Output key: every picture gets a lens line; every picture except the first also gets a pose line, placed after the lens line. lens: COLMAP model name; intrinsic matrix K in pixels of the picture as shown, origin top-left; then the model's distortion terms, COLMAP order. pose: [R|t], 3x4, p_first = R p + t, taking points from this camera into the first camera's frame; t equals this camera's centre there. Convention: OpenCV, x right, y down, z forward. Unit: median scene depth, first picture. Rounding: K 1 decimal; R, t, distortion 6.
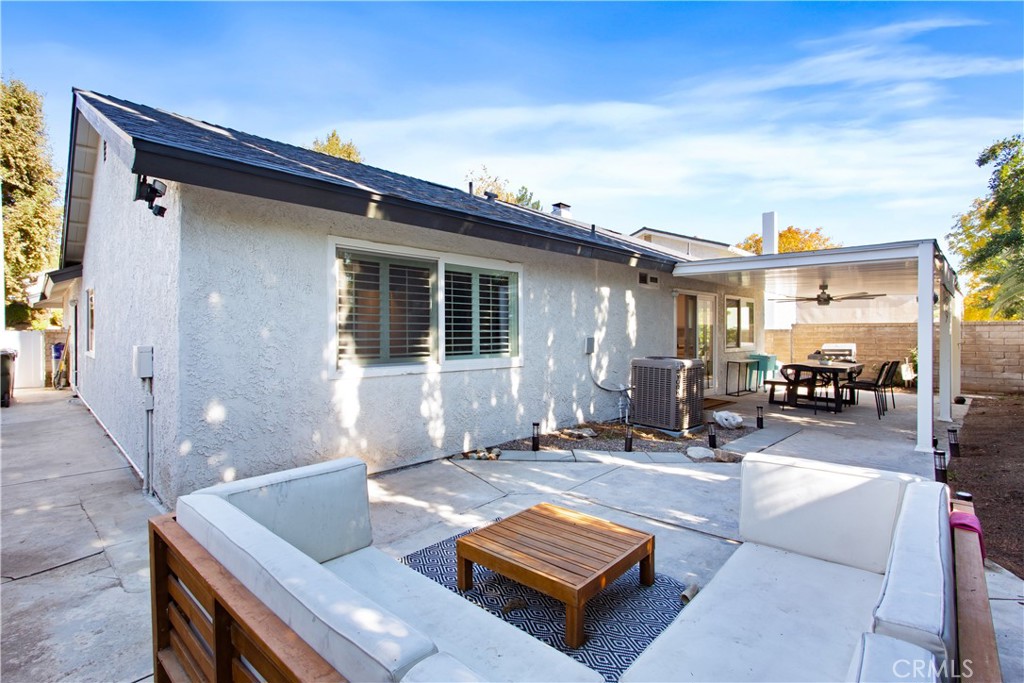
lens RADIAL K [[479.0, 0, 509.5], [0, 479.0, 336.0], [0, 0, 1]] dist [-0.002181, -0.000166]
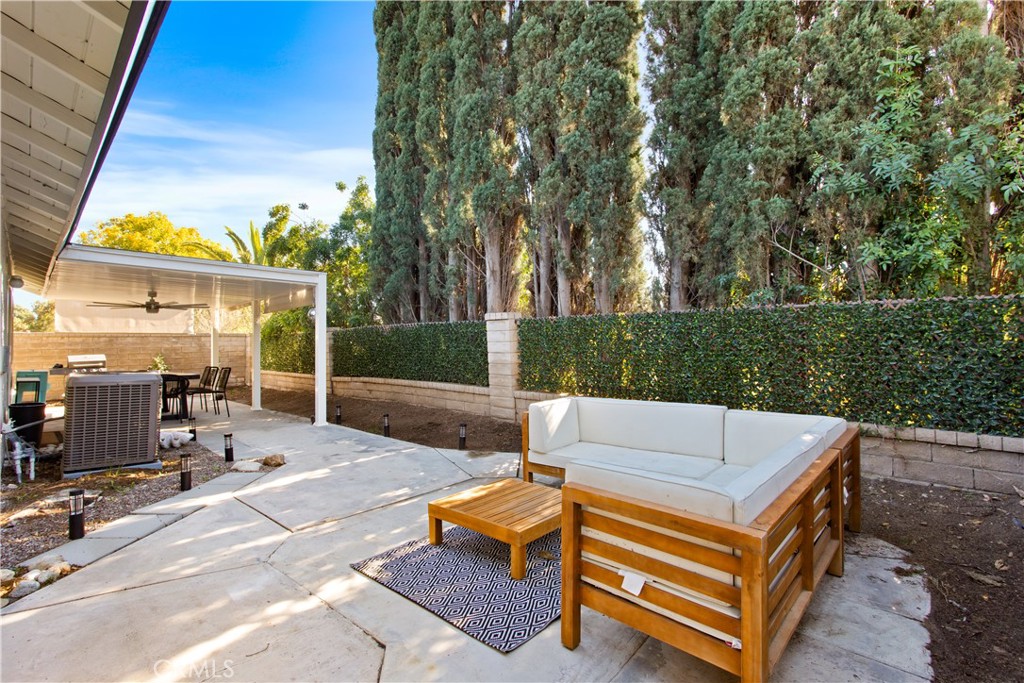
lens RADIAL K [[479.0, 0, 509.5], [0, 479.0, 336.0], [0, 0, 1]] dist [-0.002181, -0.000166]
pose [[0.003858, 0.012469, 0.999915, -0.566278], [0.016299, 0.999789, -0.012530, 0.011248], [-0.999860, 0.016346, 0.003654, 0.508555]]
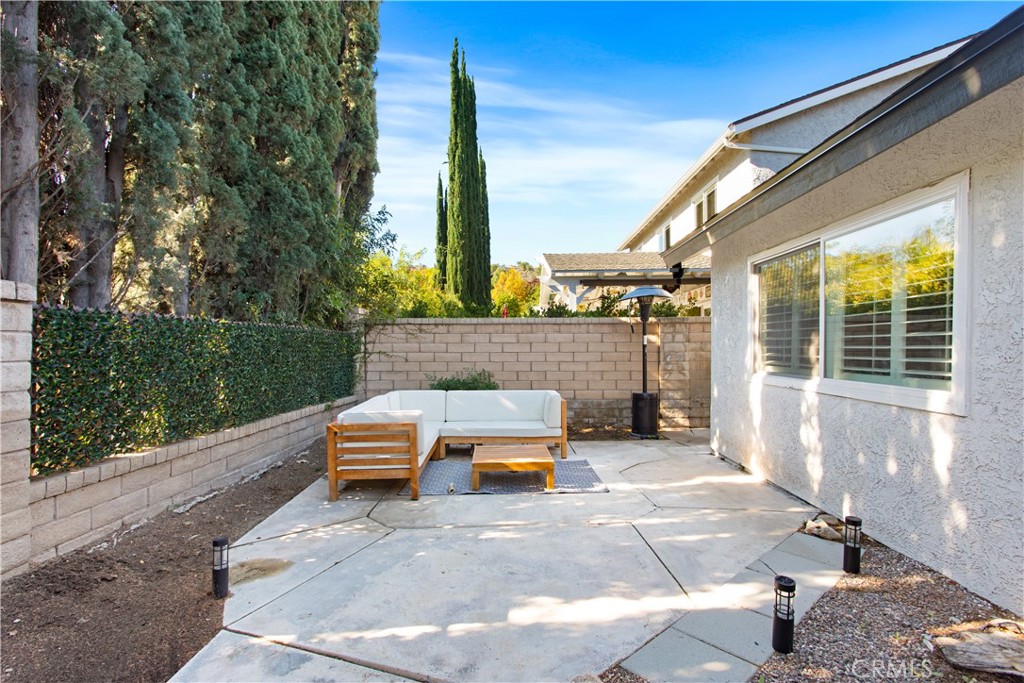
lens RADIAL K [[498.2, 0, 507.7], [0, 498.2, 343.9], [0, 0, 1]] dist [0.000186, 0.000179]
pose [[-0.736583, 0.002649, -0.676342, 0.728715], [0.003694, 0.999993, -0.000107, -0.002143], [0.676337, -0.002577, -0.736588, 1.237105]]
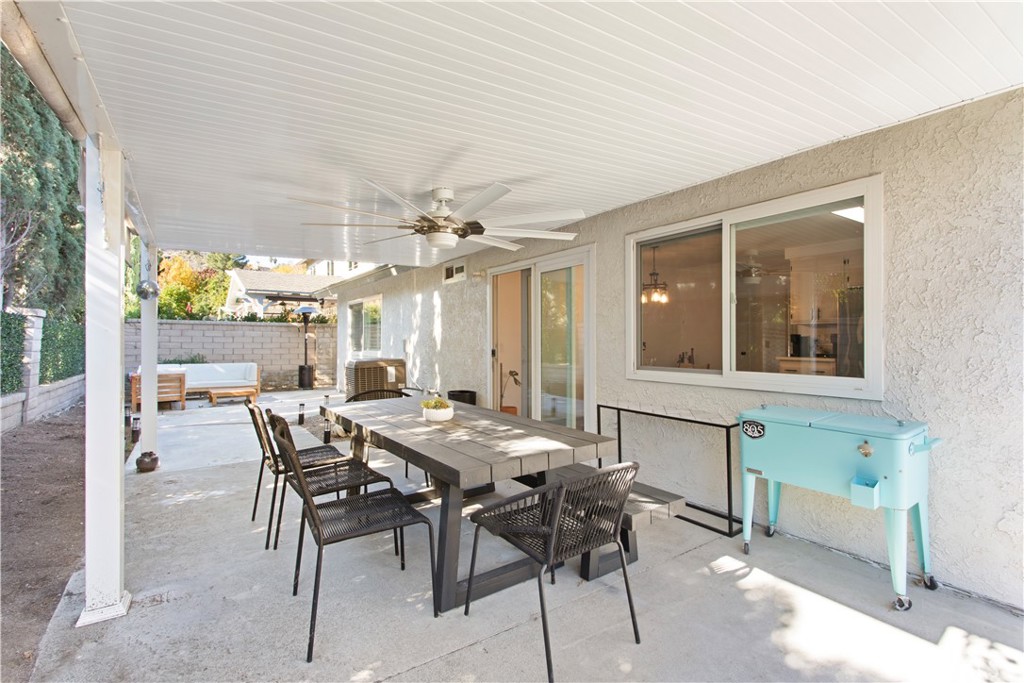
lens RADIAL K [[498.2, 0, 507.7], [0, 498.2, 343.9], [0, 0, 1]] dist [0.000186, 0.000179]
pose [[-0.216801, 0.003459, -0.976210, 1.816536], [-0.008177, 0.999952, 0.005359, 0.006050], [0.976182, 0.009144, -0.216762, 2.067558]]
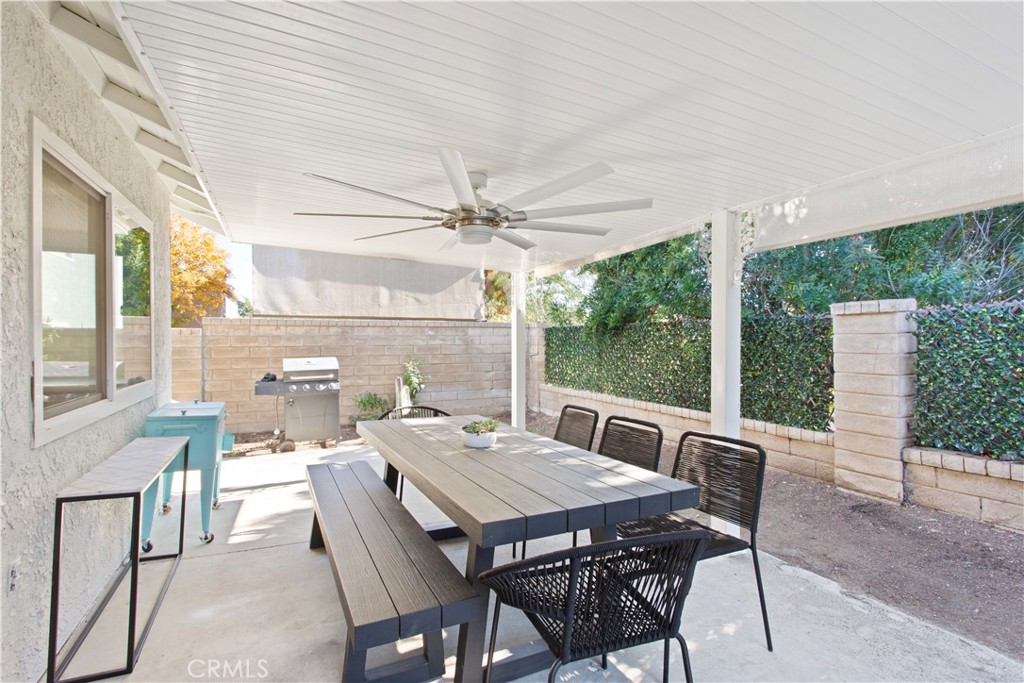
lens RADIAL K [[498.2, 0, 507.7], [0, 498.2, 343.9], [0, 0, 1]] dist [0.000186, 0.000179]
pose [[0.357525, -0.010941, 0.933839, 0.714281], [0.004508, 0.999940, 0.009990, -0.009578], [-0.933893, 0.000638, 0.357553, 1.619634]]
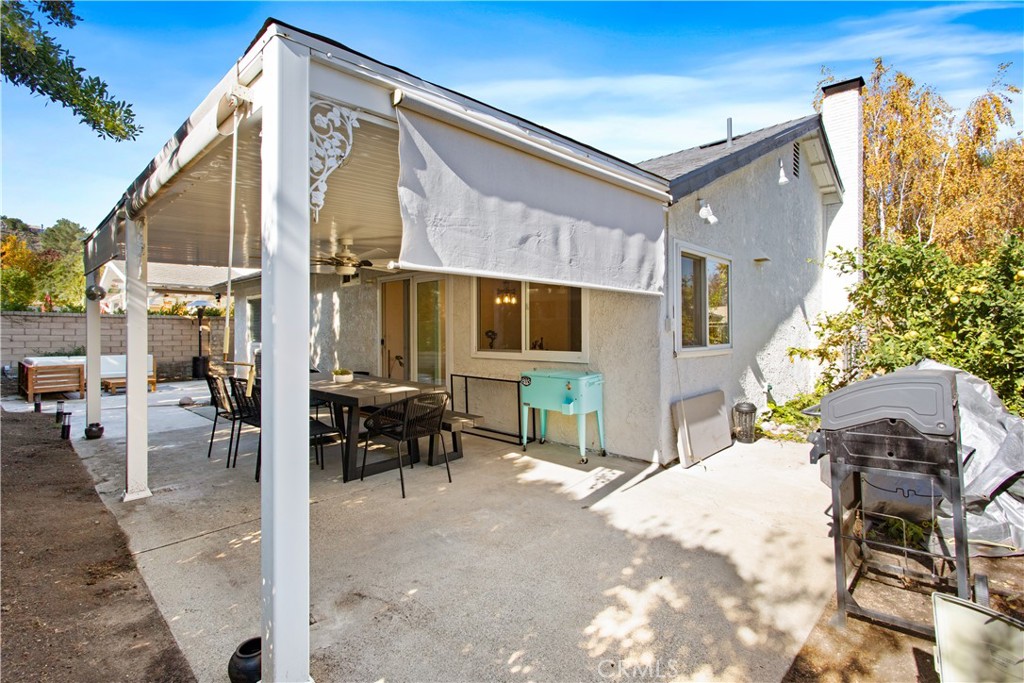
lens RADIAL K [[506.2, 0, 509.3], [0, 506.2, 333.1], [0, 0, 1]] dist [0.010630, 0.000039]
pose [[-0.015564, 0.000774, -0.999879, 2.255399], [-0.003835, 0.999992, 0.000833, 0.004495], [0.999872, 0.003847, -0.015561, 2.202019]]
